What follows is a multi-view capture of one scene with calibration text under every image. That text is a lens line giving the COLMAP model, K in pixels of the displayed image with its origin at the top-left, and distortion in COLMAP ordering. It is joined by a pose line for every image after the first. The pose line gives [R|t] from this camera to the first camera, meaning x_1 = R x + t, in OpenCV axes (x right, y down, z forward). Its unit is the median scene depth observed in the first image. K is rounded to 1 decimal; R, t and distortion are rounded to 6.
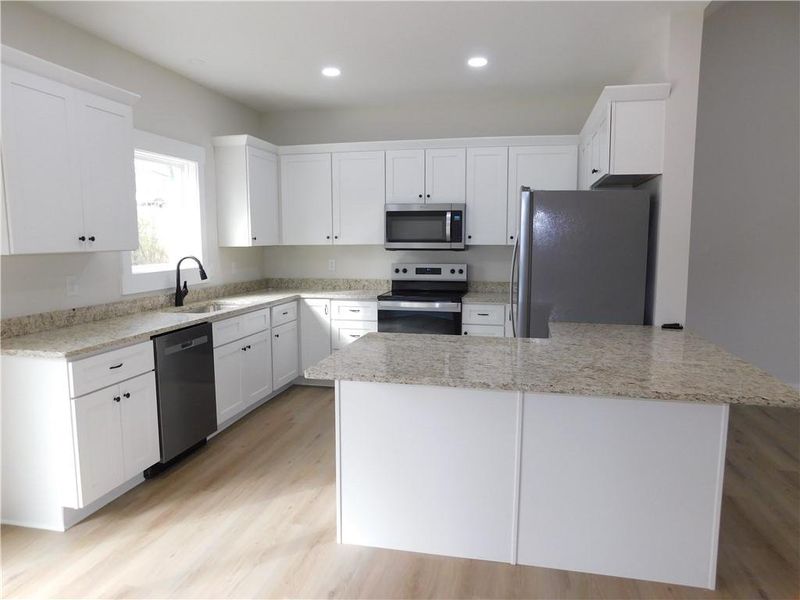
lens RADIAL K [[554.3, 0, 400.0], [0, 554.3, 300.0], [0, 0, 1]] dist [-0.043797, 0.004492]
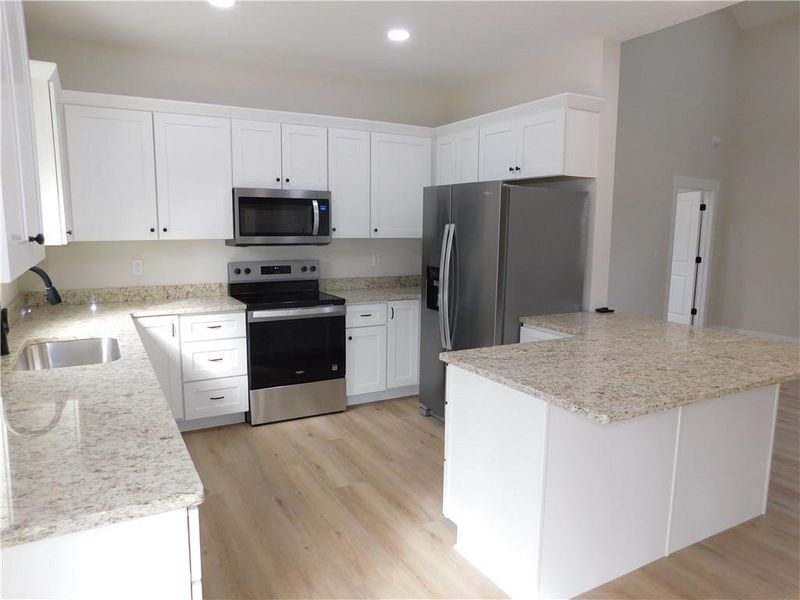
lens RADIAL K [[554.3, 0, 400.0], [0, 554.3, 300.0], [0, 0, 1]] dist [-0.043797, 0.004492]
pose [[0.750531, -0.081683, 0.655768, -0.387841], [0.066127, 0.996634, 0.048460, -0.037833], [-0.657519, 0.006993, 0.753406, 0.268199]]
